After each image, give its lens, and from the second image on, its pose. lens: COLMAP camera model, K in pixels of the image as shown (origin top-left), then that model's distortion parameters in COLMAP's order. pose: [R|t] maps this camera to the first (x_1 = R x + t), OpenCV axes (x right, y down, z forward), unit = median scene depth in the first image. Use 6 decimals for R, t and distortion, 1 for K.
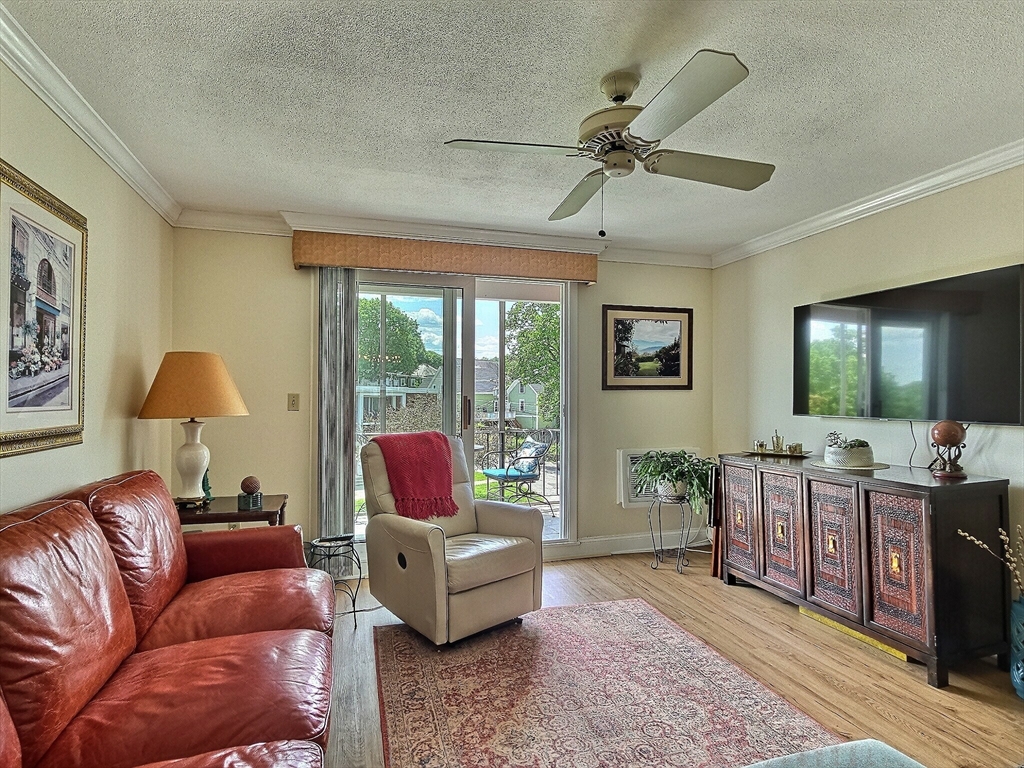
lens RADIAL K [[543.2, 0, 503.7], [0, 543.2, 391.2], [0, 0, 1]] dist [-0.005411, 0.000066]
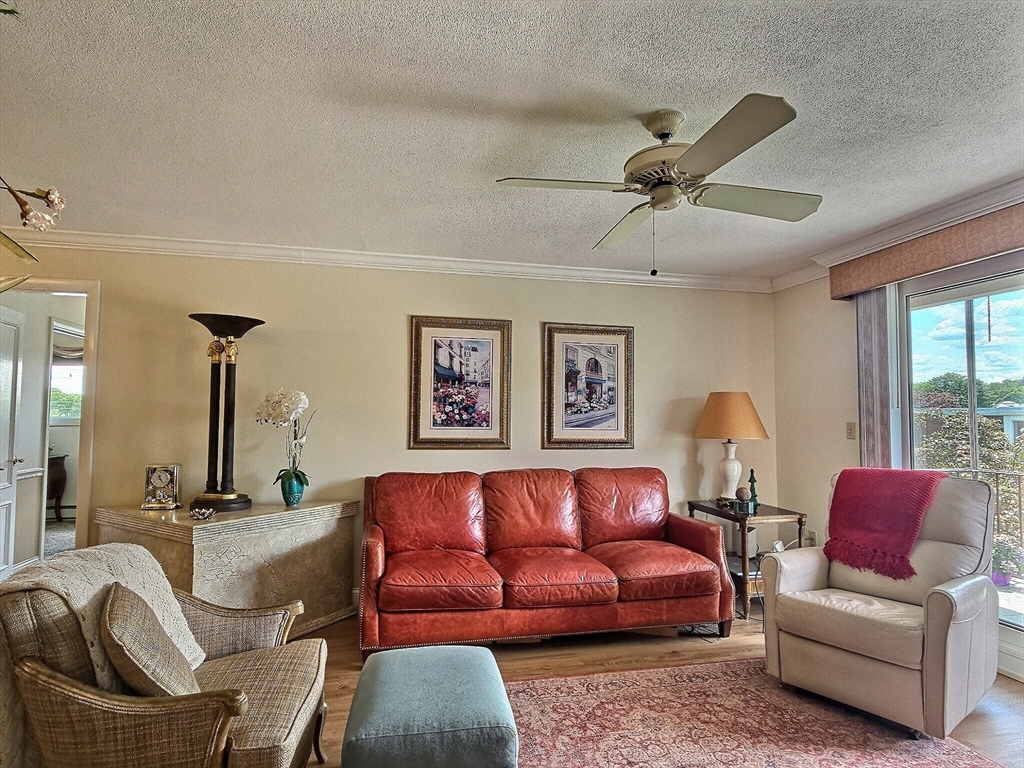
lens RADIAL K [[543.2, 0, 509.6], [0, 543.2, 389.3], [0, 0, 1]] dist [-0.005411, 0.000066]
pose [[-0.071384, -0.050296, -0.996180, 0.562647], [0.001871, 0.998719, -0.050558, -0.006314], [0.997447, -0.005473, -0.071199, 0.363096]]
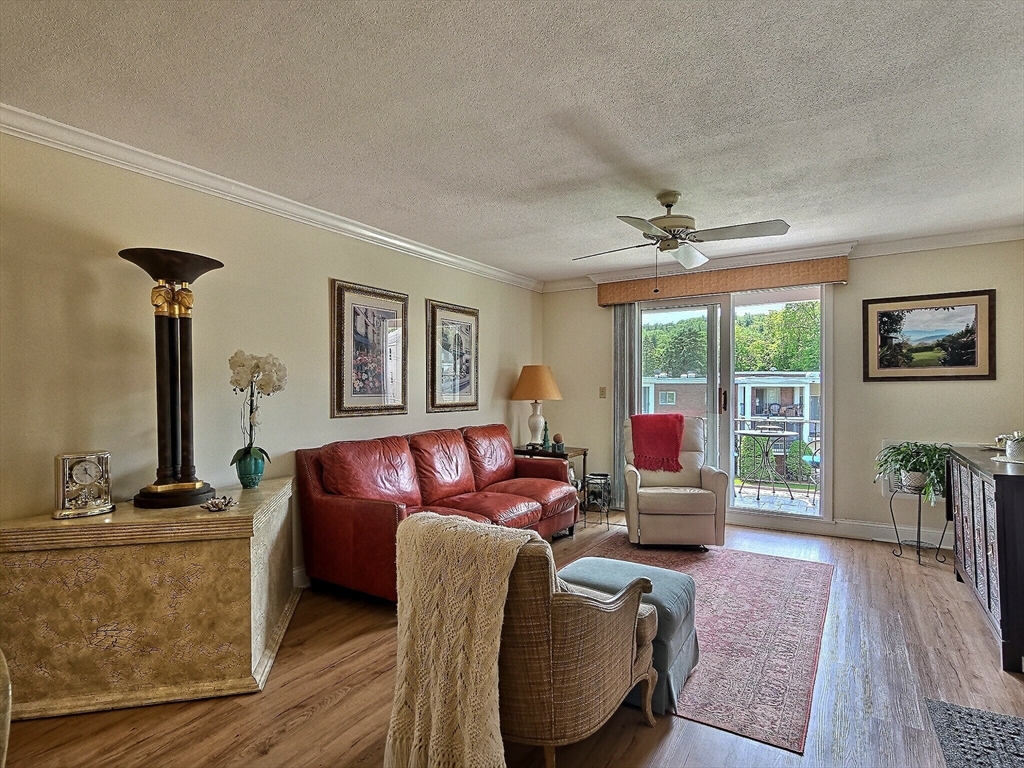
lens RADIAL K [[543.2, 0, 513.7], [0, 543.2, 385.7], [0, 0, 1]] dist [-0.005411, 0.000066]
pose [[0.659998, -0.006348, -0.751241, 0.519765], [0.010948, 0.999939, 0.001169, -0.002932], [0.751188, -0.008996, 0.660027, -0.194851]]
